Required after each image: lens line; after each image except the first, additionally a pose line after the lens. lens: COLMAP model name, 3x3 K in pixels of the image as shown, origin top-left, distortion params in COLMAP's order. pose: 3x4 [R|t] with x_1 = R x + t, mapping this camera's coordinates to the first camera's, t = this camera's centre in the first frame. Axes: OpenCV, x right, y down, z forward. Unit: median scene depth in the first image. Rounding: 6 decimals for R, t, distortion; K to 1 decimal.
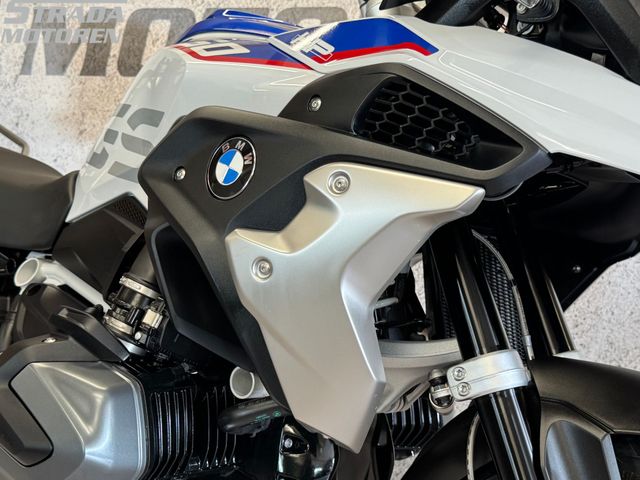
lens RADIAL K [[840.7, 0, 320.0], [0, 840.7, 244.9], [0, 0, 1]] dist [0.054421, 0.000000]
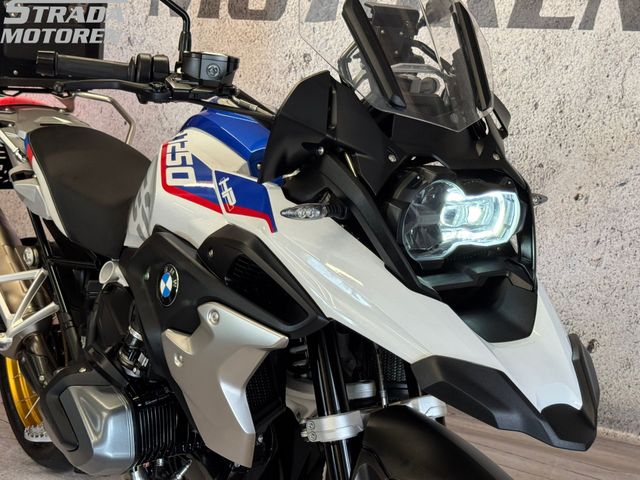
lens RADIAL K [[996.6, 0, 318.8], [0, 996.6, 235.3], [0, 0, 1]] dist [0.093089, 0.000000]
pose [[0.956627, 0.039203, -0.288667, 0.259138], [0.027198, 0.974557, 0.222484, -0.220457], [0.290045, -0.220685, 0.931221, -0.223621]]
